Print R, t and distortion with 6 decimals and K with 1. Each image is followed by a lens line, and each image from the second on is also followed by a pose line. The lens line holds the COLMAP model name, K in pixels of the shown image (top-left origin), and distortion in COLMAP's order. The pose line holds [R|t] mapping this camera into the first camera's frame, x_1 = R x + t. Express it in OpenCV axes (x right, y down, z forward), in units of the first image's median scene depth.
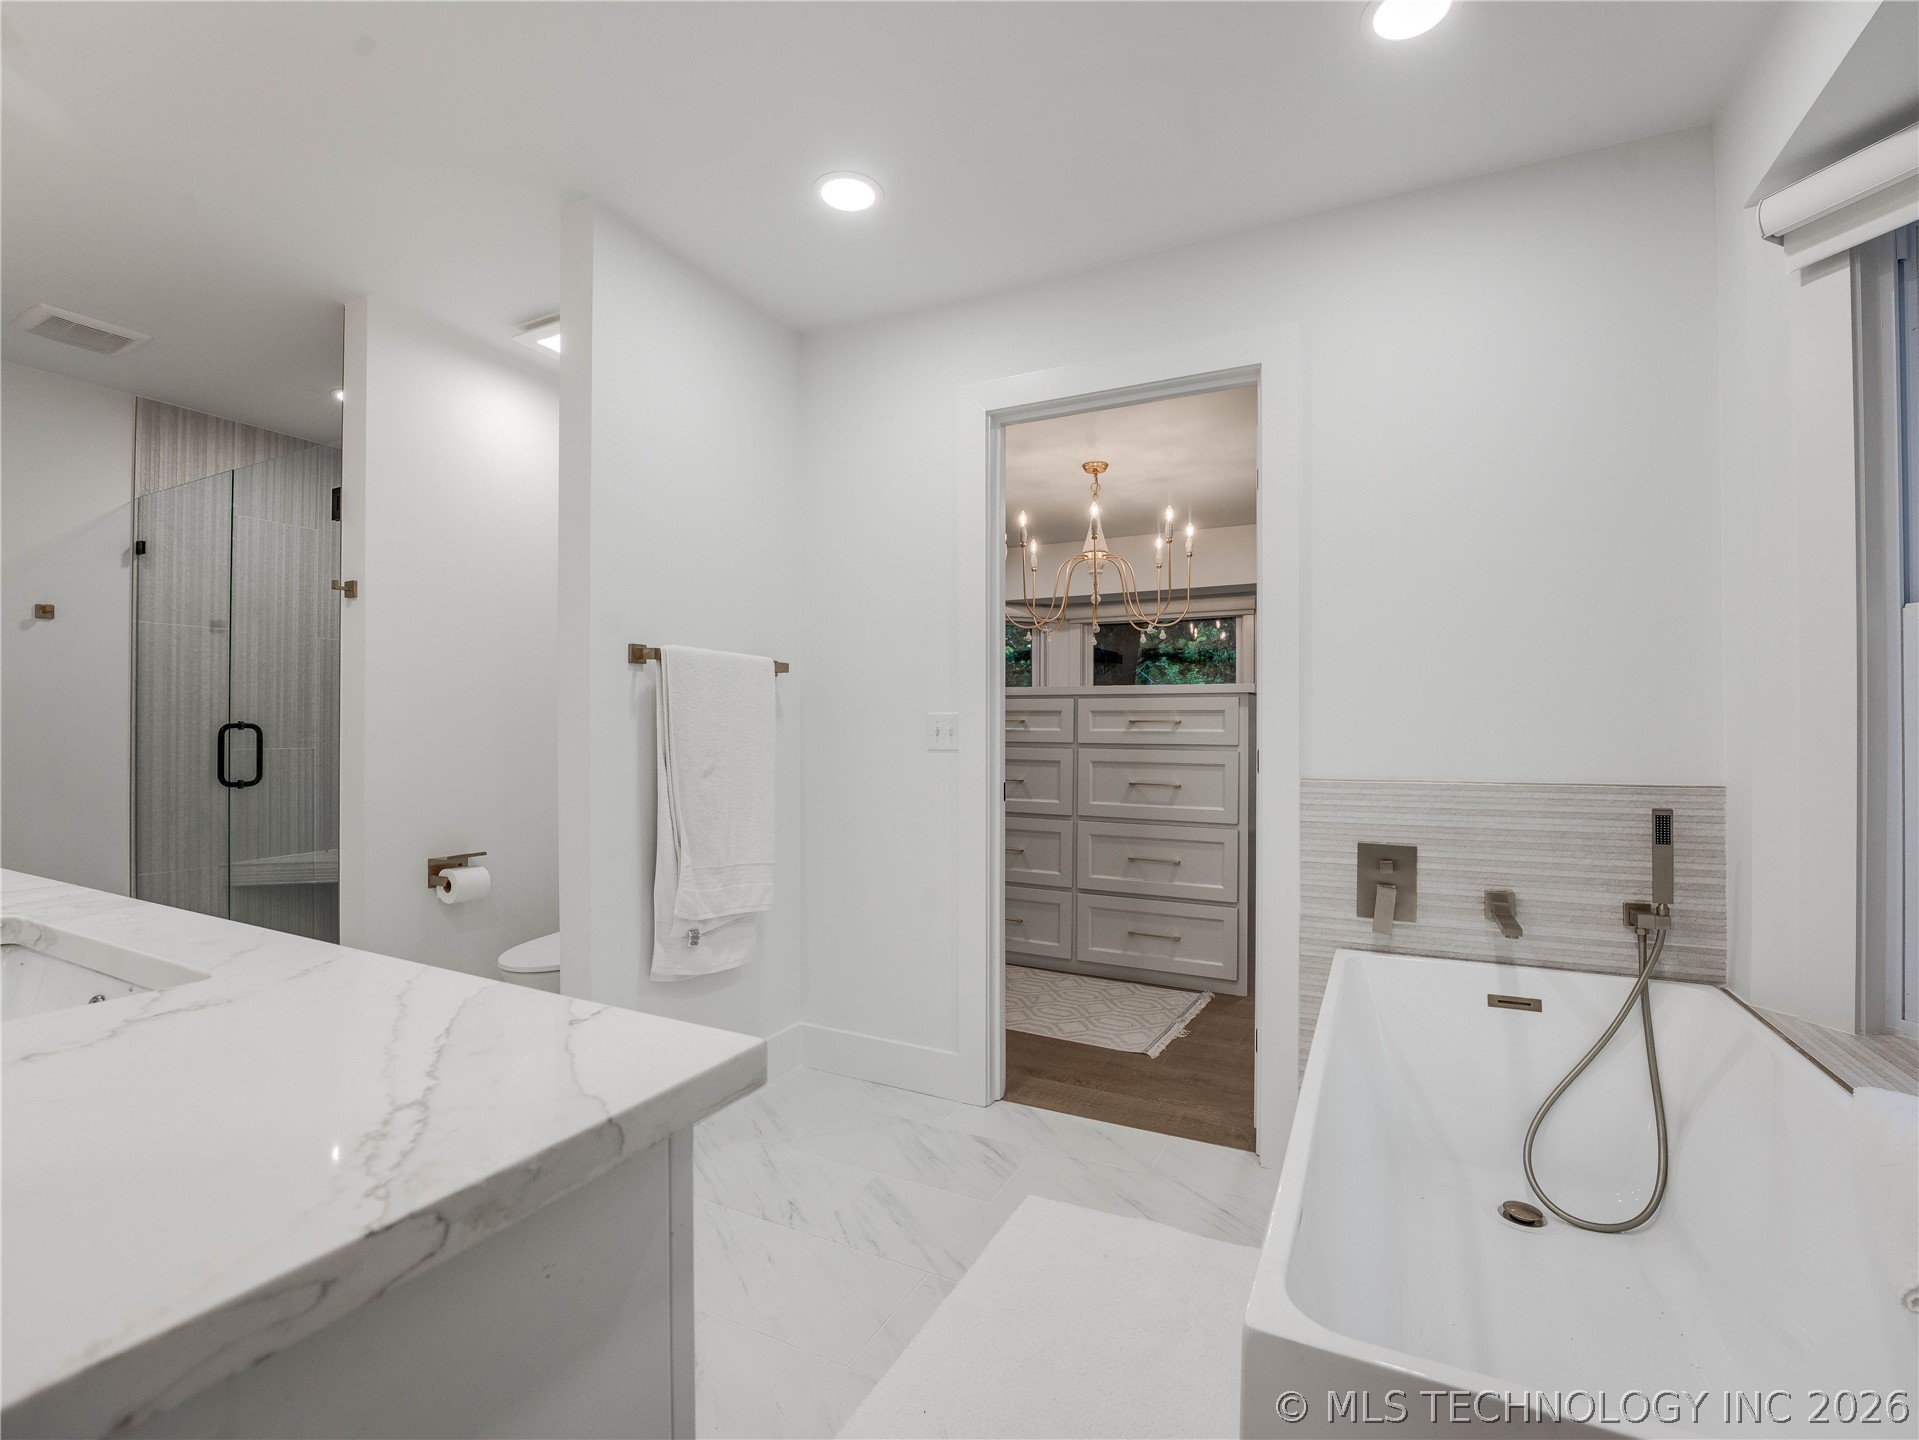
lens RADIAL K [[888.4, 0, 959.5], [0, 888.4, 720.0], [0, 0, 1]] dist [-0.027610, 0.000029]
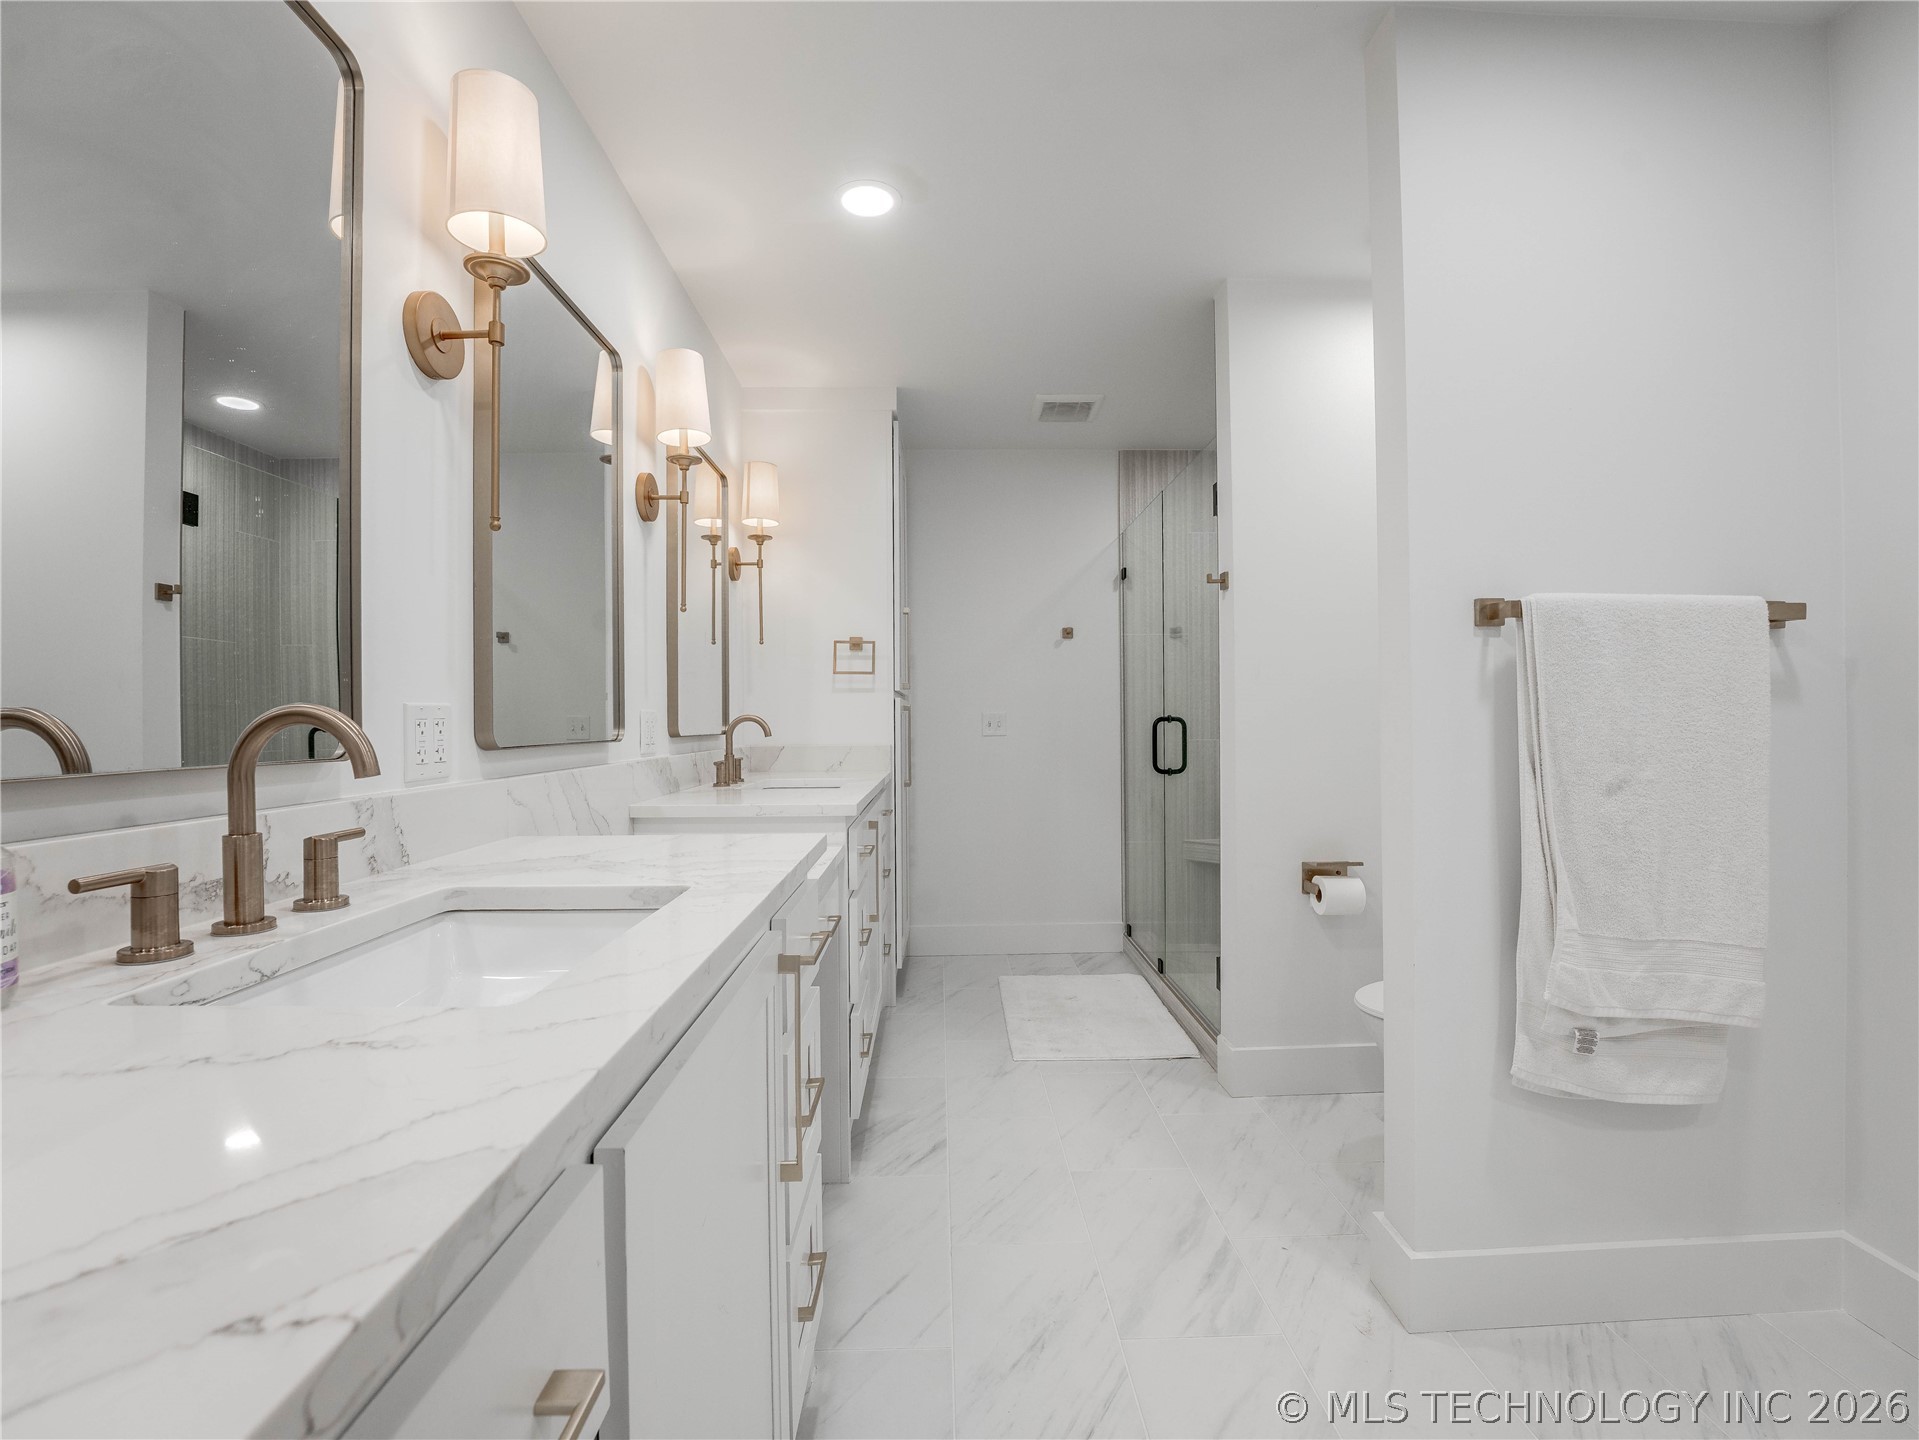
lens RADIAL K [[886.1, 0, 933.8], [0, 886.1, 715.4], [0, 0, 1]] dist [-0.026402, -0.000151]
pose [[0.467358, -0.010781, -0.884002, 0.038249], [0.014972, 0.999879, -0.004279, 0.002885], [0.883941, -0.011235, 0.467463, 0.258584]]
